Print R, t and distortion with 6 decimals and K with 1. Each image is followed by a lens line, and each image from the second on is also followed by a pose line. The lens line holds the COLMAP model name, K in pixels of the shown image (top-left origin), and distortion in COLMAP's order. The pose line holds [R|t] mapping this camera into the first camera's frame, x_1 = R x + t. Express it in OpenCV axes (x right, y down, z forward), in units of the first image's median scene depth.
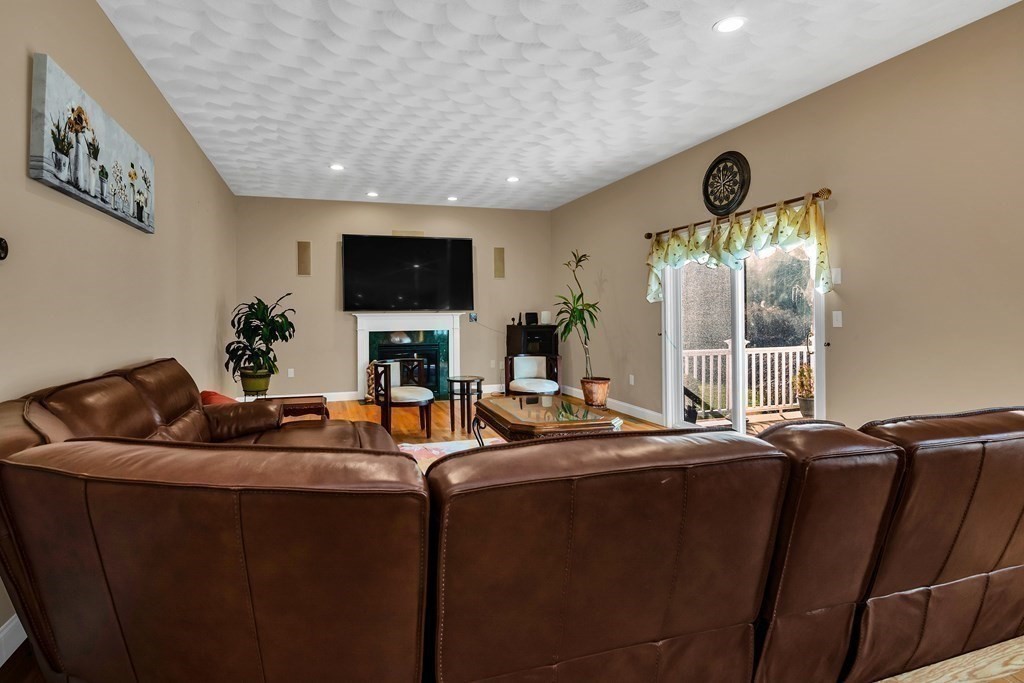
lens RADIAL K [[531.9, 0, 493.7], [0, 531.9, 336.0], [0, 0, 1]] dist [-0.002109, -0.000412]
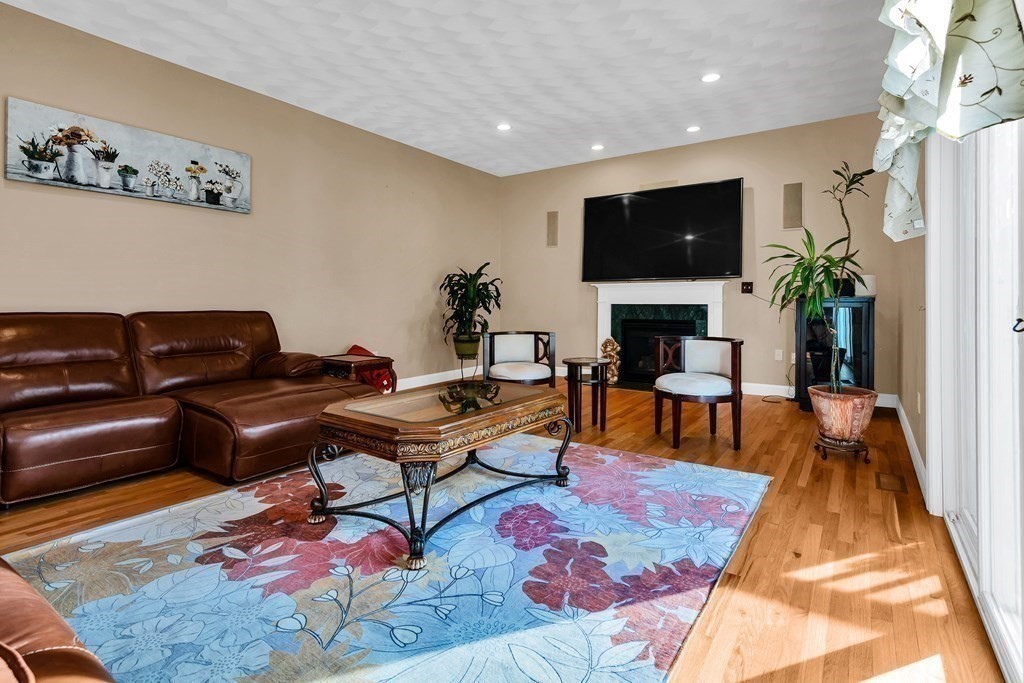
lens RADIAL K [[529.7, 0, 513.0], [0, 529.7, 301.2], [0, 0, 1]] dist [0.043665, 0.000072]
pose [[0.624859, 0.004448, -0.780725, 0.361352], [-0.034211, 0.999179, -0.021689, 0.011468], [0.779988, 0.040261, 0.624499, 0.336762]]
